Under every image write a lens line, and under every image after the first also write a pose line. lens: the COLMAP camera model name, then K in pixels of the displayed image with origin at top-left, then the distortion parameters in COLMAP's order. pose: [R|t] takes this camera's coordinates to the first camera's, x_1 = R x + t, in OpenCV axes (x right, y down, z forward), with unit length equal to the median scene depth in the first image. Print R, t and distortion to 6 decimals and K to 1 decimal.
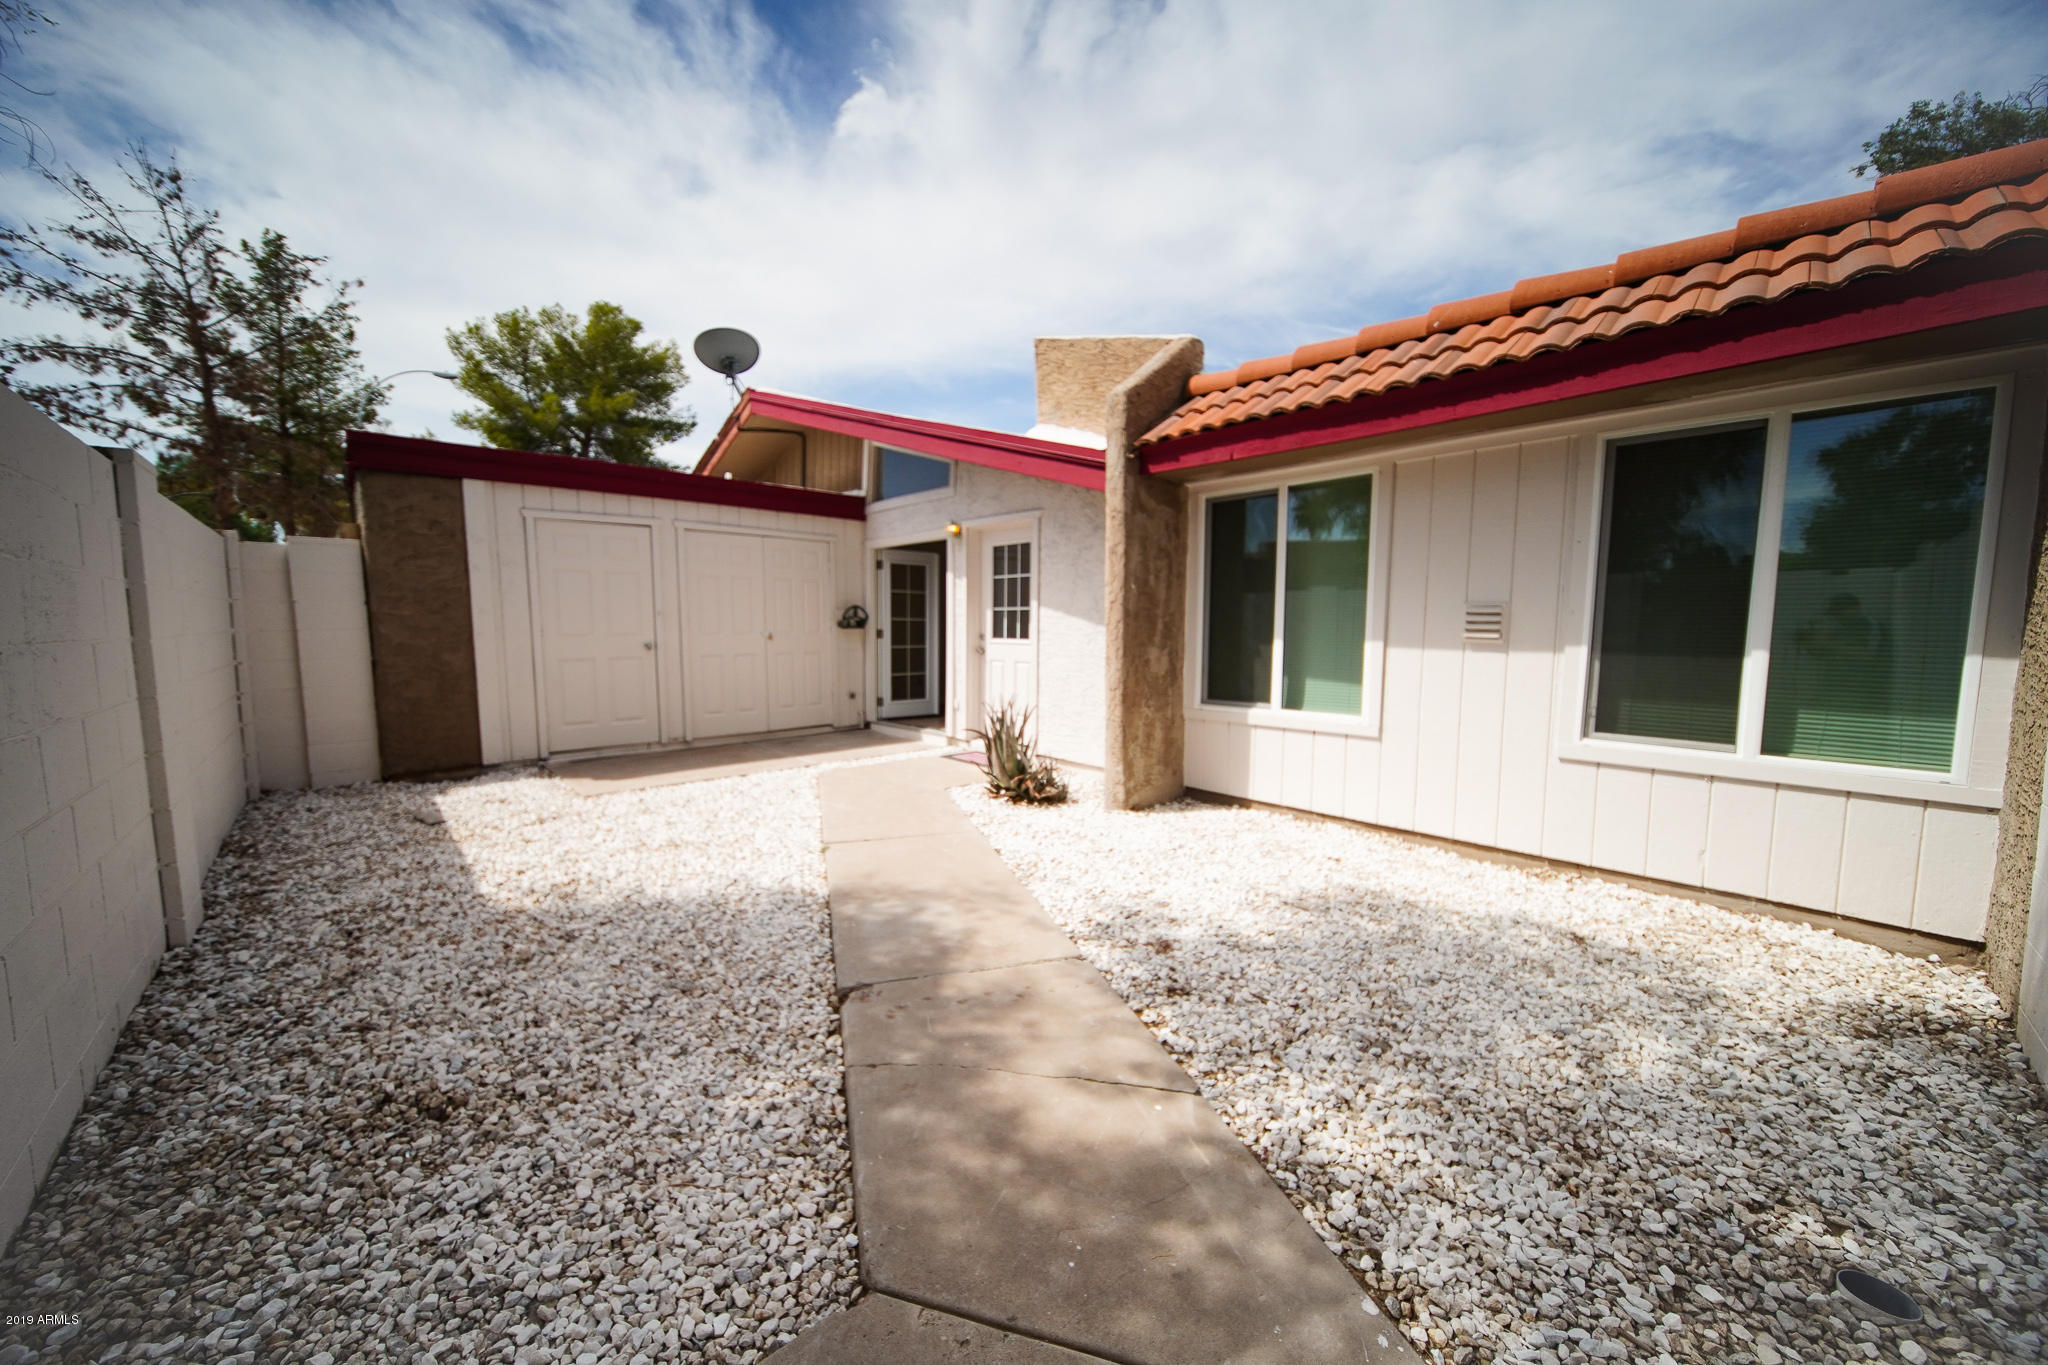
lens RADIAL K [[727.0, 0, 1032.8], [0, 727.0, 686.9], [0, 0, 1]] dist [-0.002626, -0.000054]
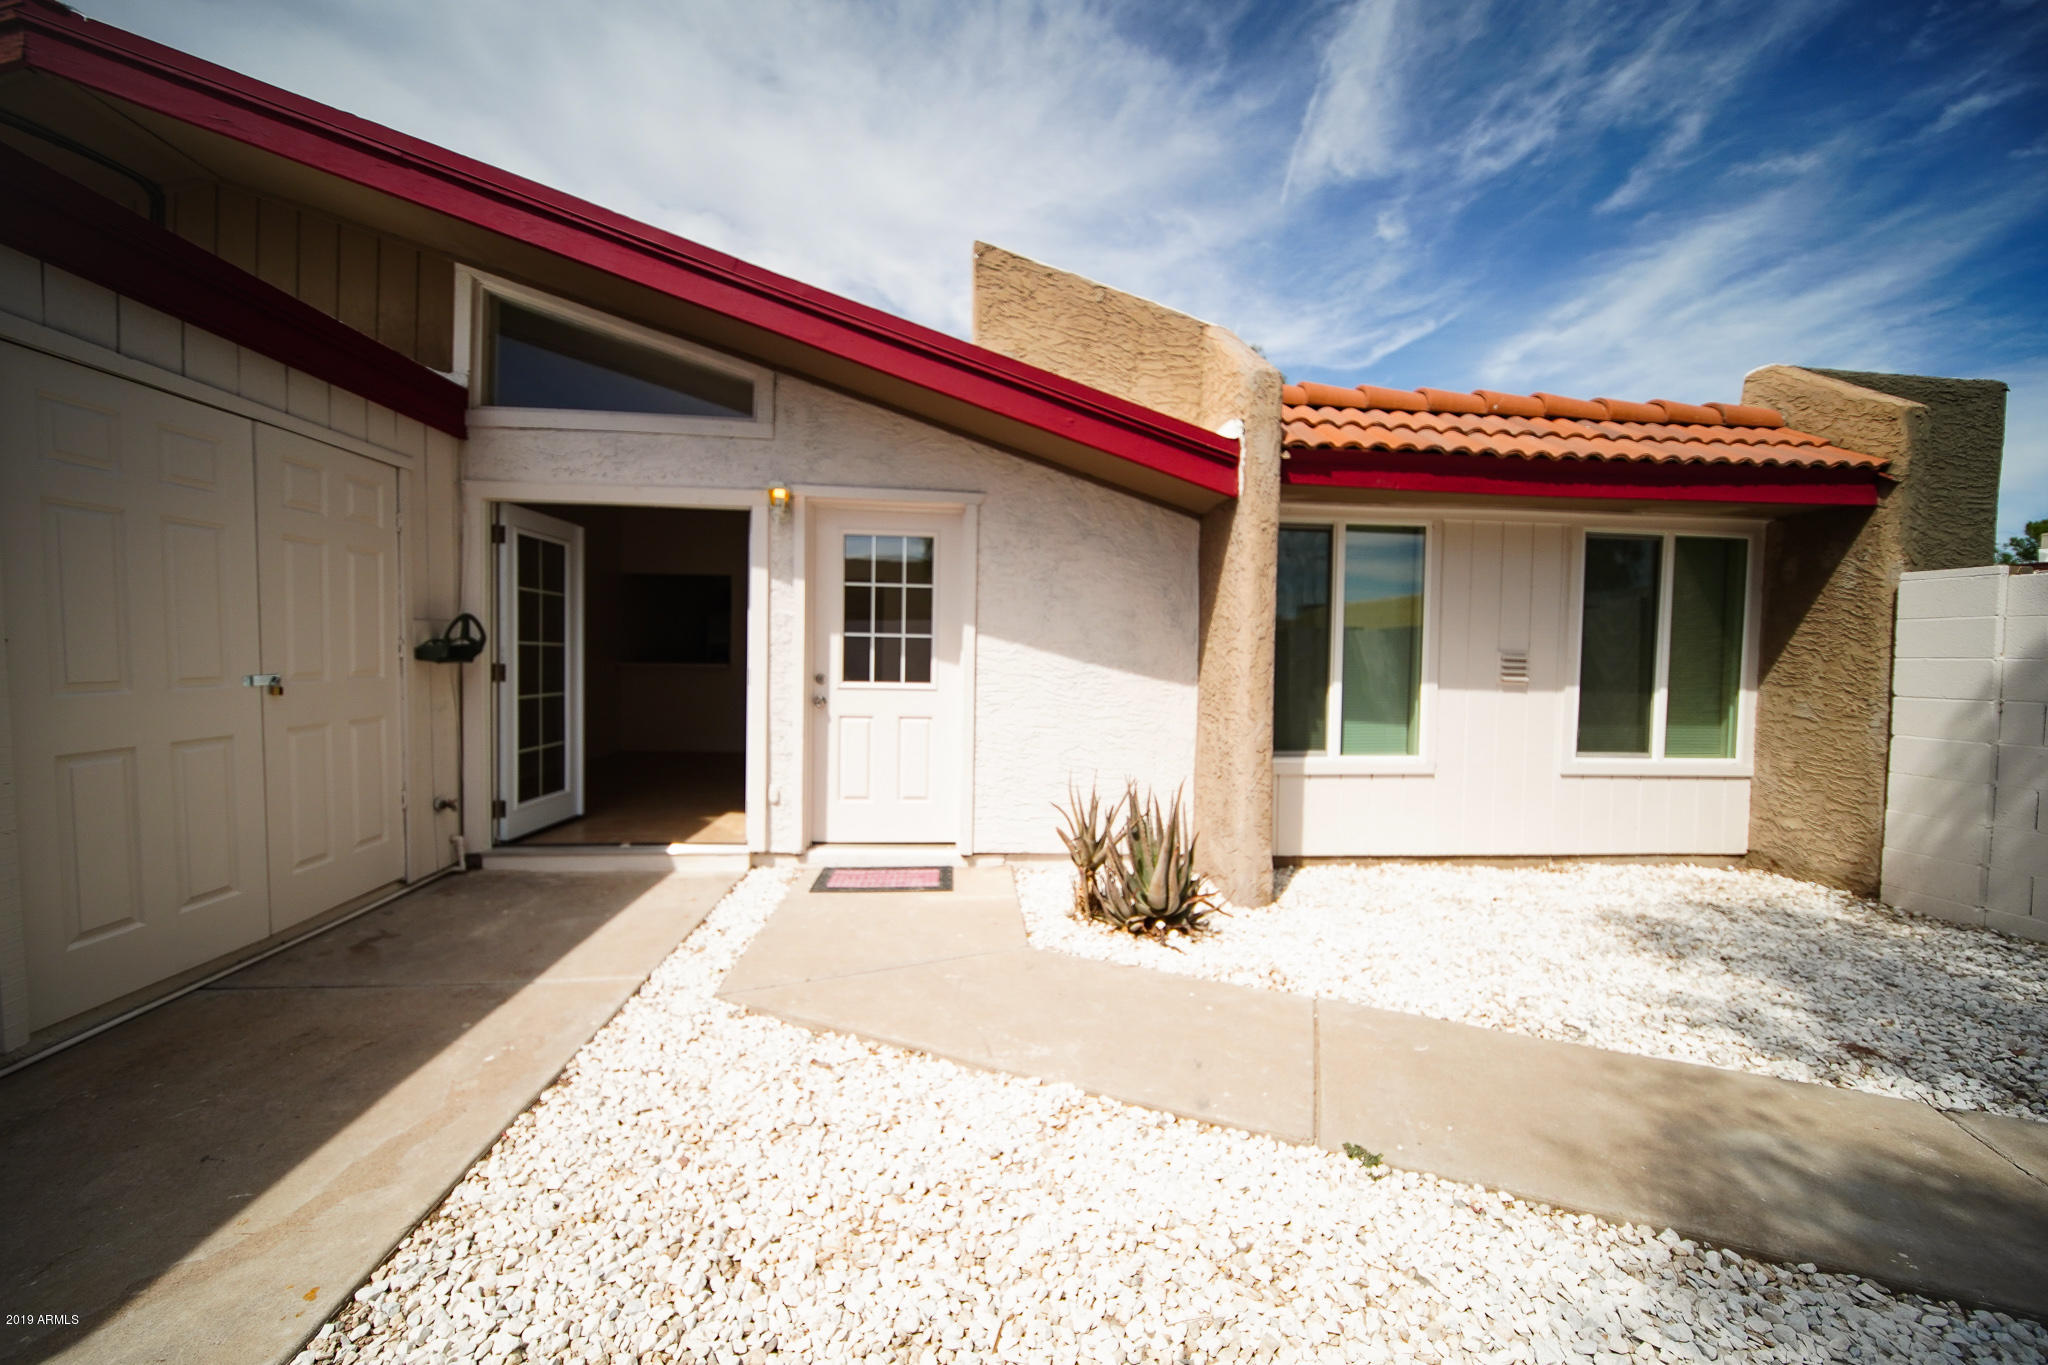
lens RADIAL K [[727.0, 0, 1015.8], [0, 727.0, 687.7], [0, 0, 1]] dist [-0.002626, -0.000054]
pose [[0.621679, -0.026064, 0.782838, -0.649569], [0.051272, 0.998657, -0.007467, -0.070480], [-0.781592, 0.044780, 0.622180, 0.714698]]
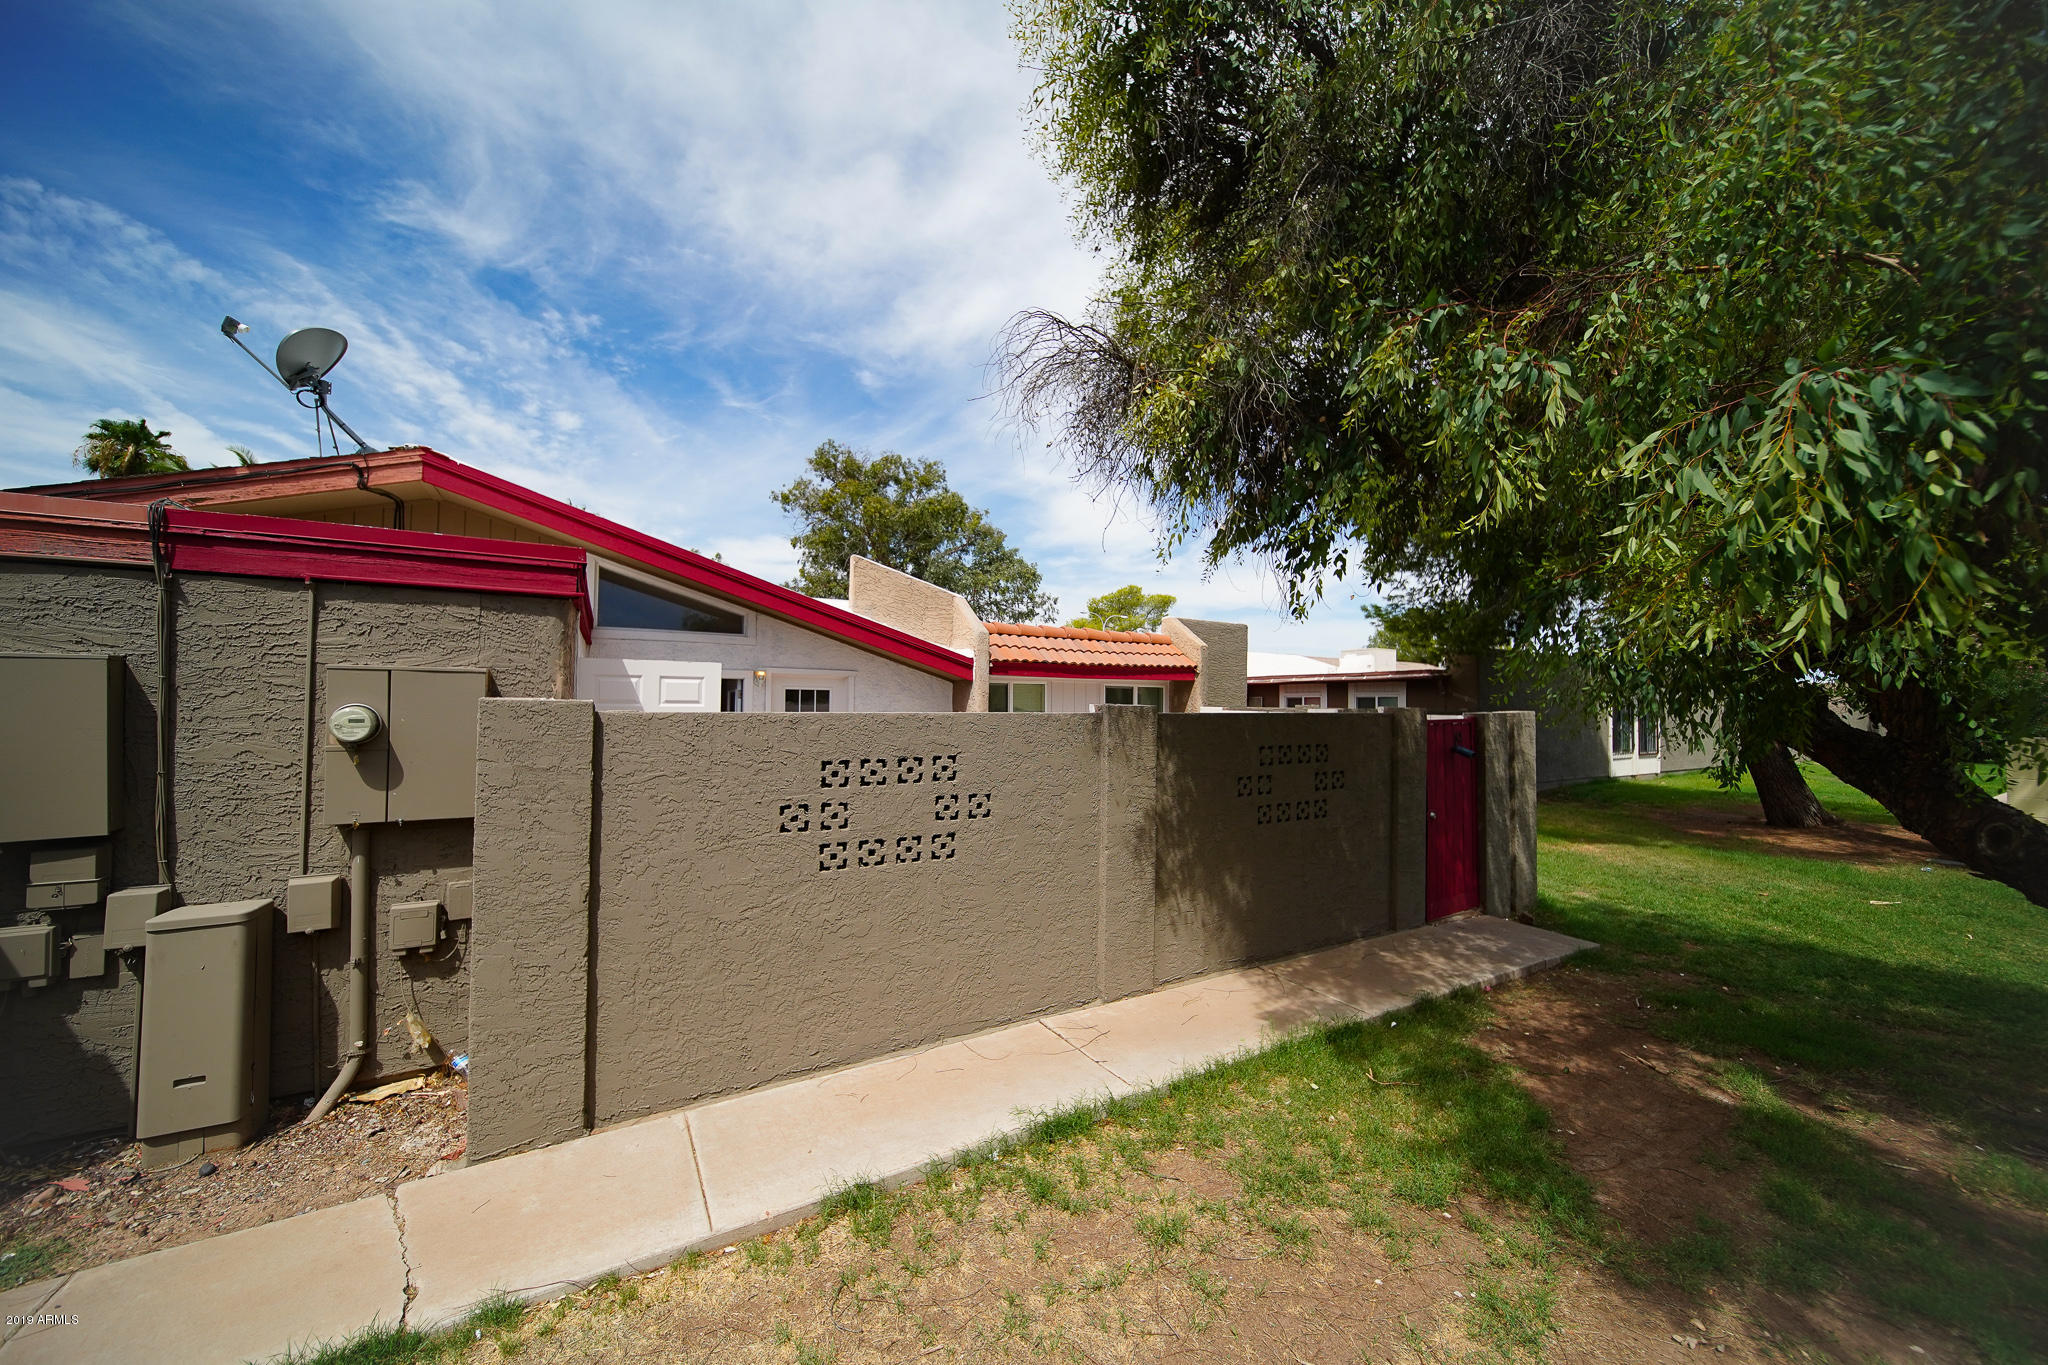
lens RADIAL K [[727.0, 0, 1019.7], [0, 727.0, 693.9], [0, 0, 1]] dist [-0.002626, -0.000054]
pose [[0.223772, 0.019110, 0.974454, -1.678273], [0.078321, 0.996222, -0.037522, -0.154084], [-0.971490, 0.084716, 0.221430, 0.477230]]
